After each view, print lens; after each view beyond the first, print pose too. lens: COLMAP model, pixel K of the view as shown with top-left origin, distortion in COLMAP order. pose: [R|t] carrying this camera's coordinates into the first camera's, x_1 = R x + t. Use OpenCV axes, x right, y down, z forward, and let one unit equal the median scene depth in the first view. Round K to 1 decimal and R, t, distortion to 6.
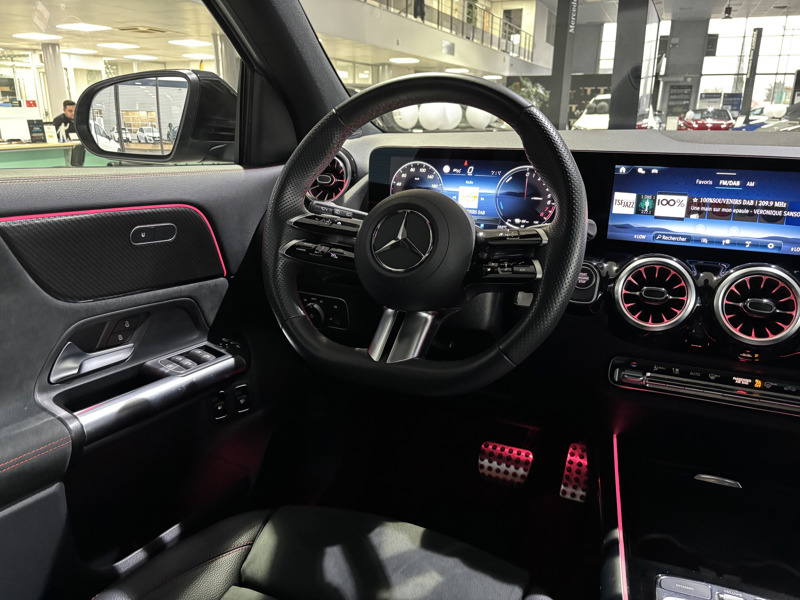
lens RADIAL K [[611.5, 0, 394.0], [0, 611.5, 307.9], [0, 0, 1]] dist [0.030453, -0.038670]
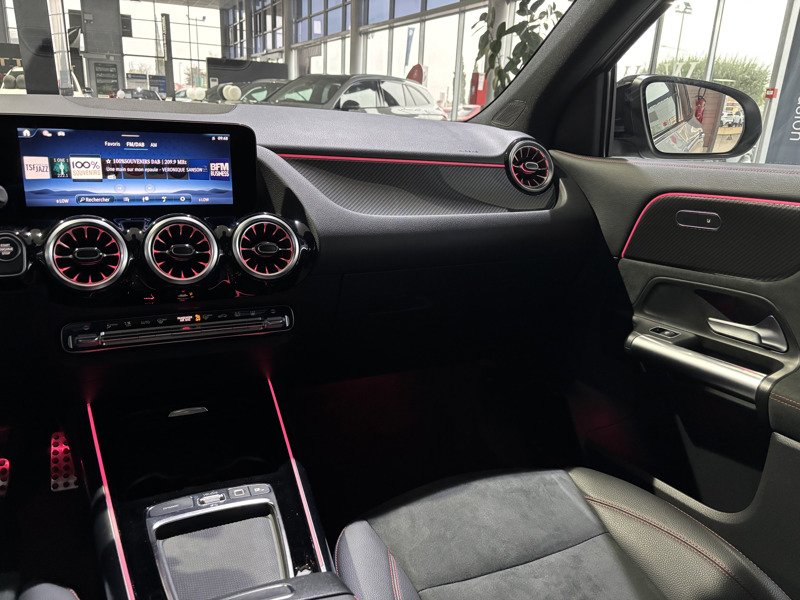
lens RADIAL K [[611.5, 0, 396.0], [0, 611.5, 305.4], [0, 0, 1]] dist [0.030453, -0.038670]
pose [[0.674086, -0.200242, 0.710993, 0.024014], [0.180932, 0.977992, 0.103898, 0.043315], [-0.716150, 0.058605, 0.695481, -0.066328]]
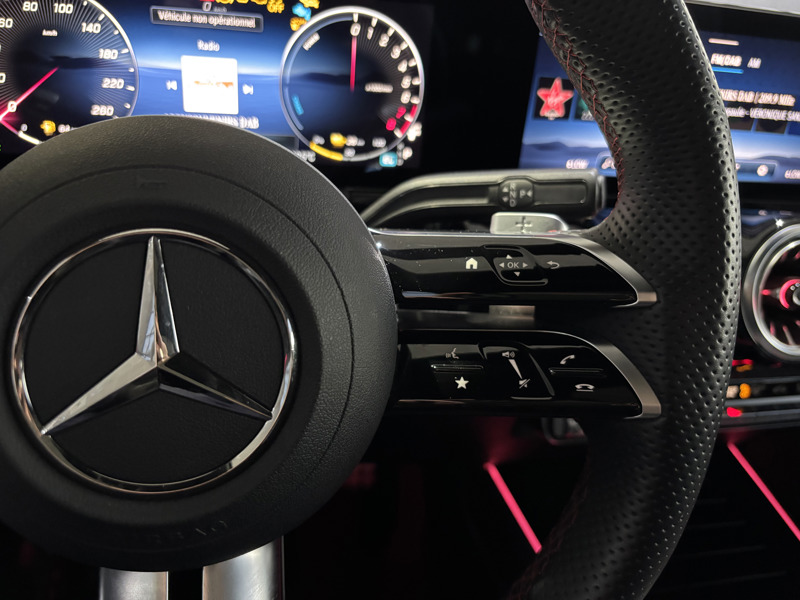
lens RADIAL K [[611.5, 0, 406.1], [0, 611.5, 295.0], [0, 0, 1]] dist [0.030453, -0.038670]
pose [[0.807019, -0.221836, 0.547275, -0.027068], [0.085144, 0.960785, 0.263898, -0.160037], [-0.584355, -0.166373, 0.794260, 0.651538]]
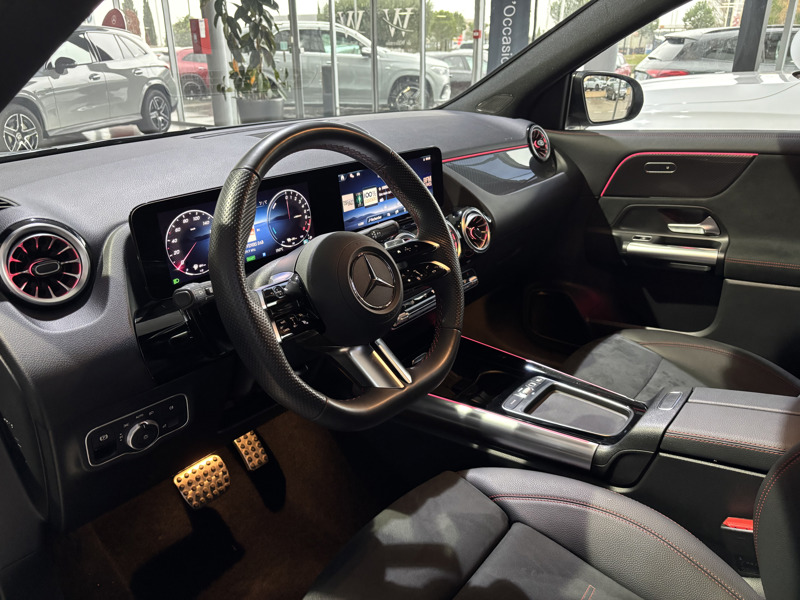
lens RADIAL K [[611.5, 0, 398.5], [0, 611.5, 305.6], [0, 0, 1]] dist [0.030453, -0.038670]
pose [[0.246487, -0.379738, 0.891652, -0.833272], [0.303274, 0.904054, 0.301183, -0.331354], [-0.920472, 0.196177, 0.338002, 0.511375]]
